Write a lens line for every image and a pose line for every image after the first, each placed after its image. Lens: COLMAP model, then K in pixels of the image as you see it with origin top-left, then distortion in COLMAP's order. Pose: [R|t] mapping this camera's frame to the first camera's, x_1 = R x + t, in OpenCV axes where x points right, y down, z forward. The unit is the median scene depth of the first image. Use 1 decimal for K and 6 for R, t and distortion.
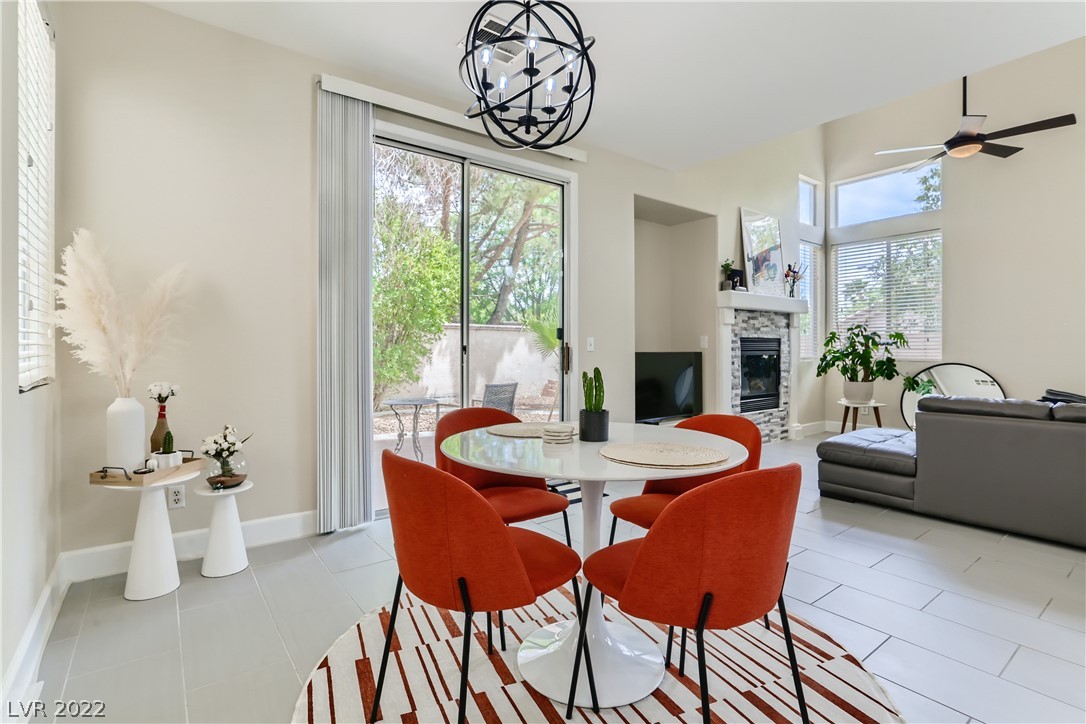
lens RADIAL K [[522.0, 0, 542.4], [0, 522.0, 350.9], [0, 0, 1]] dist [-0.049580, 0.029754]
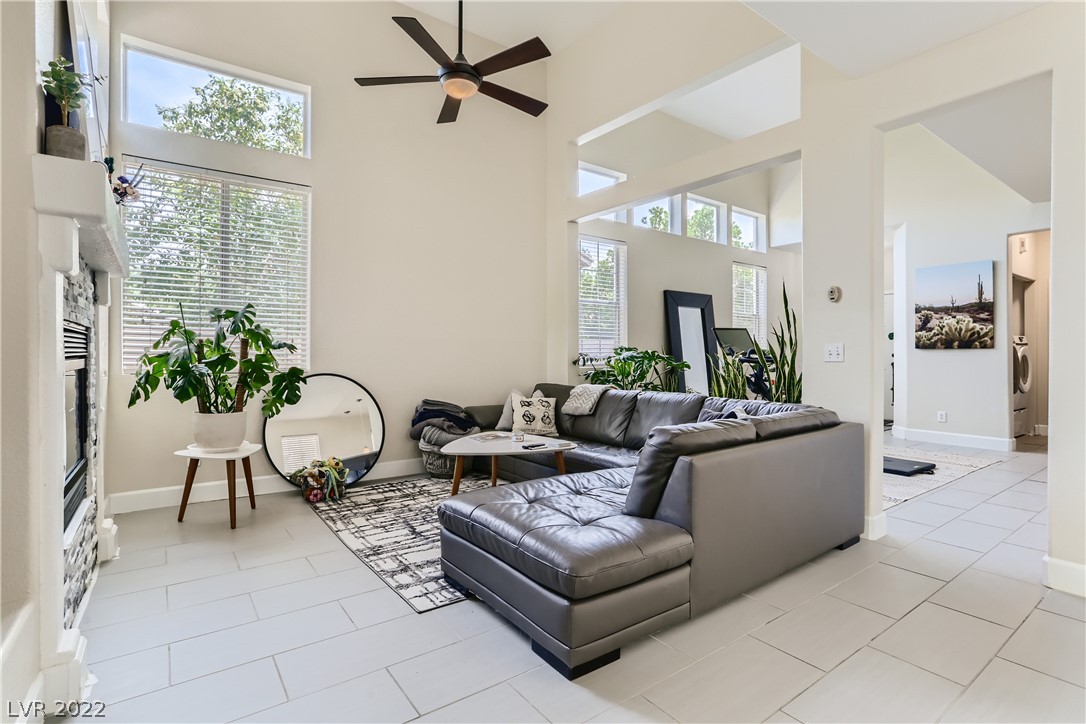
lens RADIAL K [[522.0, 0, 542.4], [0, 522.0, 350.9], [0, 0, 1]] dist [-0.049580, 0.029754]
pose [[0.008038, 0.007790, 0.999937, 0.054379], [-0.002594, 0.999966, -0.007770, -0.003137], [-0.999964, -0.002531, 0.008058, 0.655204]]
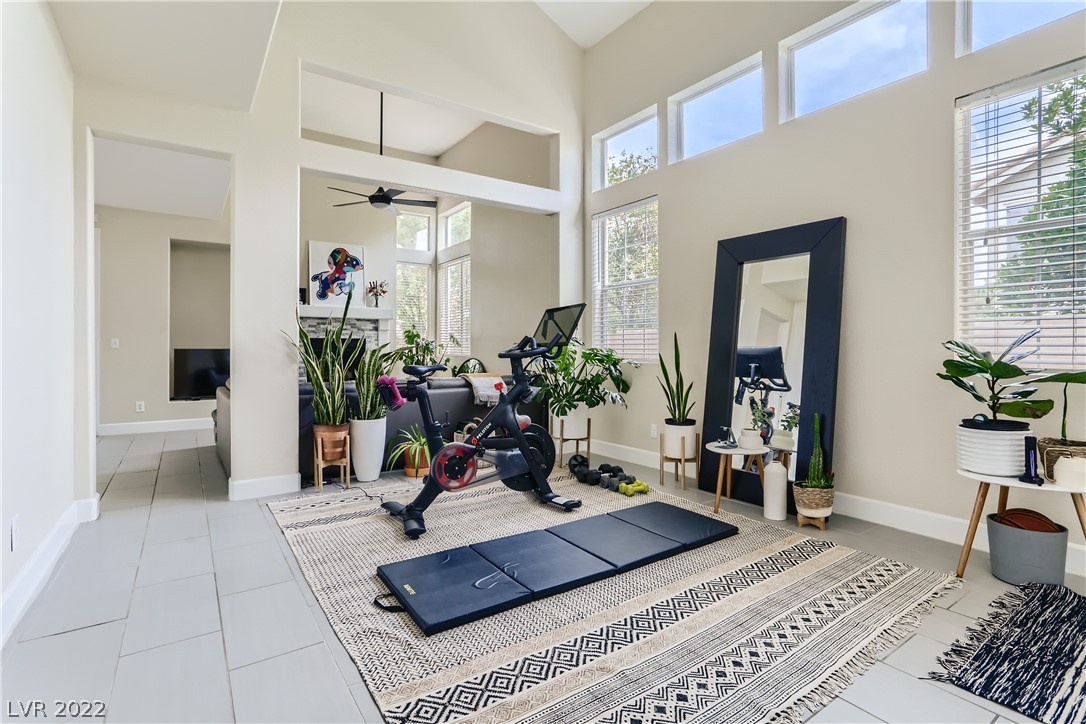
lens RADIAL K [[522.0, 0, 542.4], [0, 522.0, 350.9], [0, 0, 1]] dist [-0.049580, 0.029754]
pose [[0.999598, 0.004671, -0.027950, 0.977681], [-0.004511, 0.999973, 0.005810, -0.003457], [0.027977, -0.005682, 0.999592, -0.304550]]
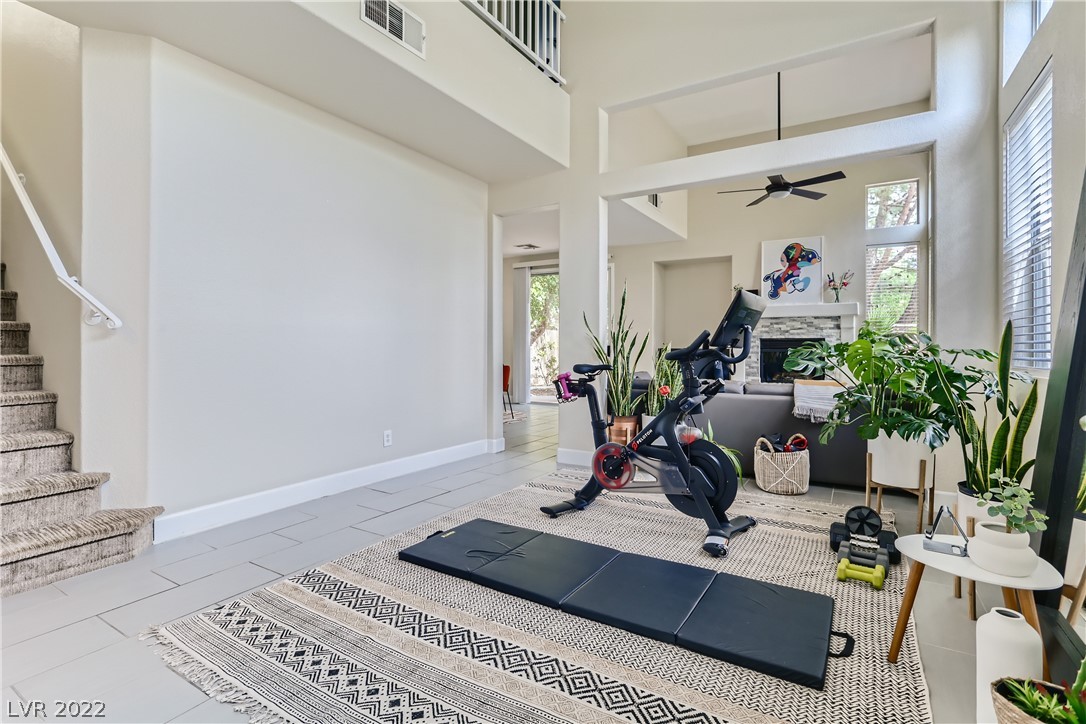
lens RADIAL K [[522.0, 0, 542.4], [0, 522.0, 350.9], [0, 0, 1]] dist [-0.049580, 0.029754]
pose [[0.370511, 0.012975, -0.928738, 1.359755], [-0.004796, 0.999916, 0.012056, -0.006751], [0.928816, -0.000013, 0.370542, -0.029555]]
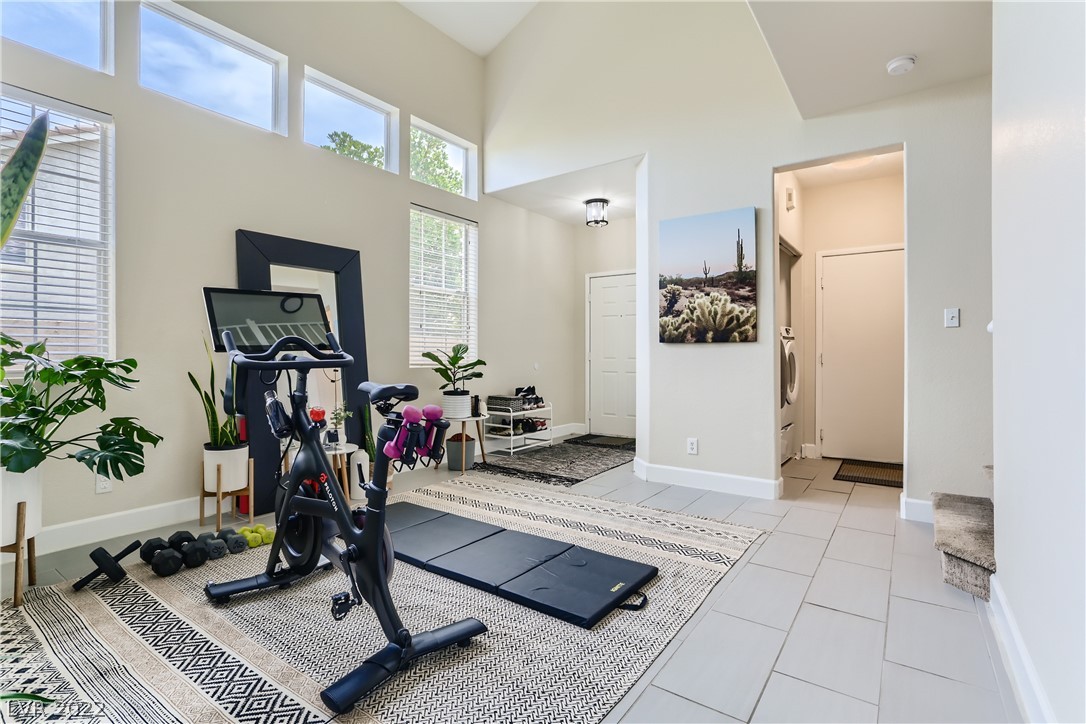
lens RADIAL K [[522.0, 0, 542.4], [0, 522.0, 350.9], [0, 0, 1]] dist [-0.049580, 0.029754]
pose [[-0.305546, 0.005253, 0.952163, 0.513259], [-0.000510, 0.999984, -0.005680, -0.002862], [-0.952177, -0.002221, -0.305539, 0.244776]]
